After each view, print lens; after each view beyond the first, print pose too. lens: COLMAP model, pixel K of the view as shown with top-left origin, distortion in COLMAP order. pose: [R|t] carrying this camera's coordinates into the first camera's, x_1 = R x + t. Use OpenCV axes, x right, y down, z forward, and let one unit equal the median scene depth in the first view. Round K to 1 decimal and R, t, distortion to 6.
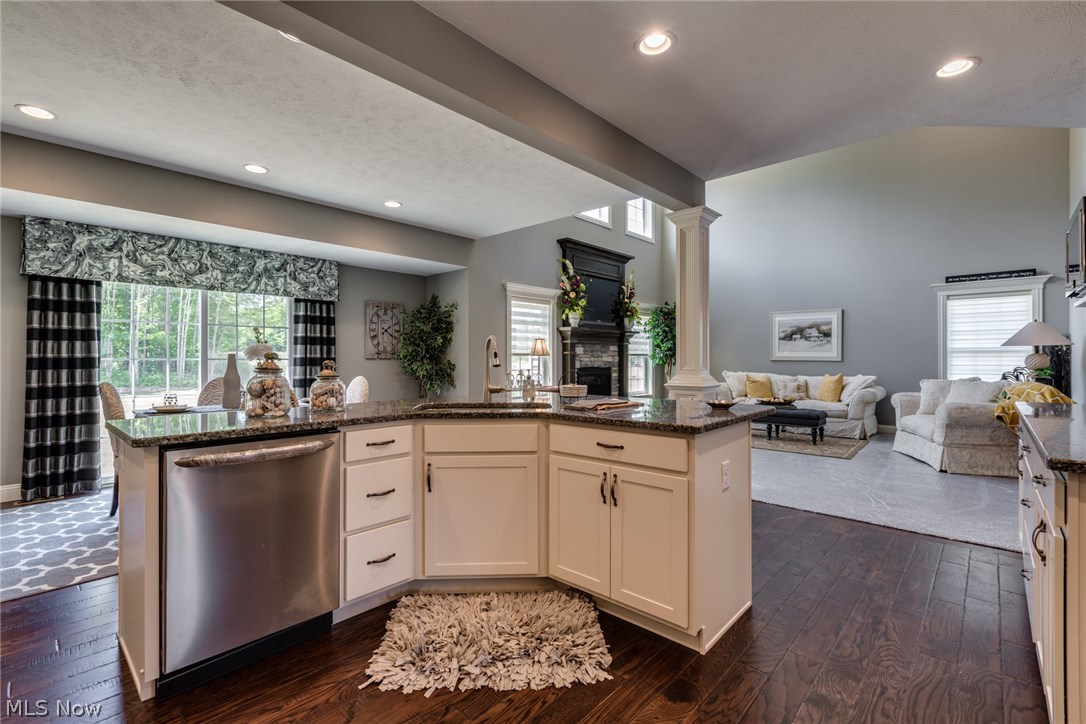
lens RADIAL K [[485.3, 0, 542.9], [0, 485.3, 359.5], [0, 0, 1]] dist [-0.003801, -0.000592]
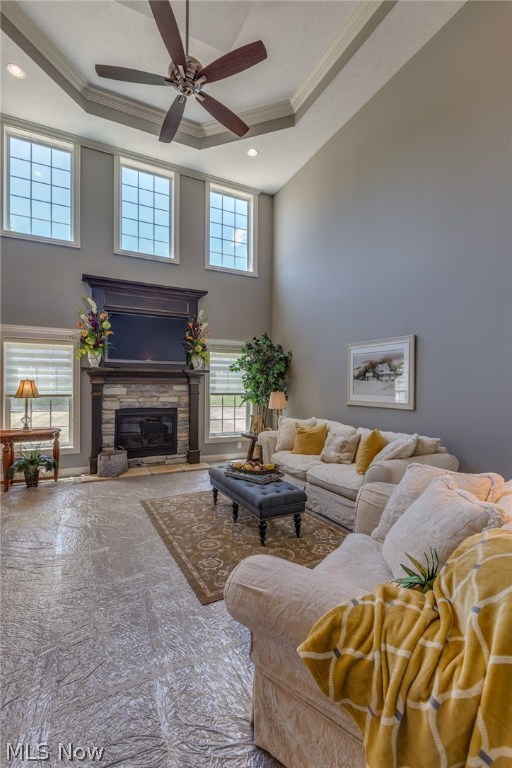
lens RADIAL K [[343.2, 0, 253.8], [0, 343.2, 386.2], [0, 0, 1]] dist [-0.003801, -0.000592]
pose [[0.934787, 0.005996, -0.355157, 0.917782], [-0.007567, 0.999967, -0.003033, -0.044740], [0.355127, 0.005522, 0.934802, 0.735747]]
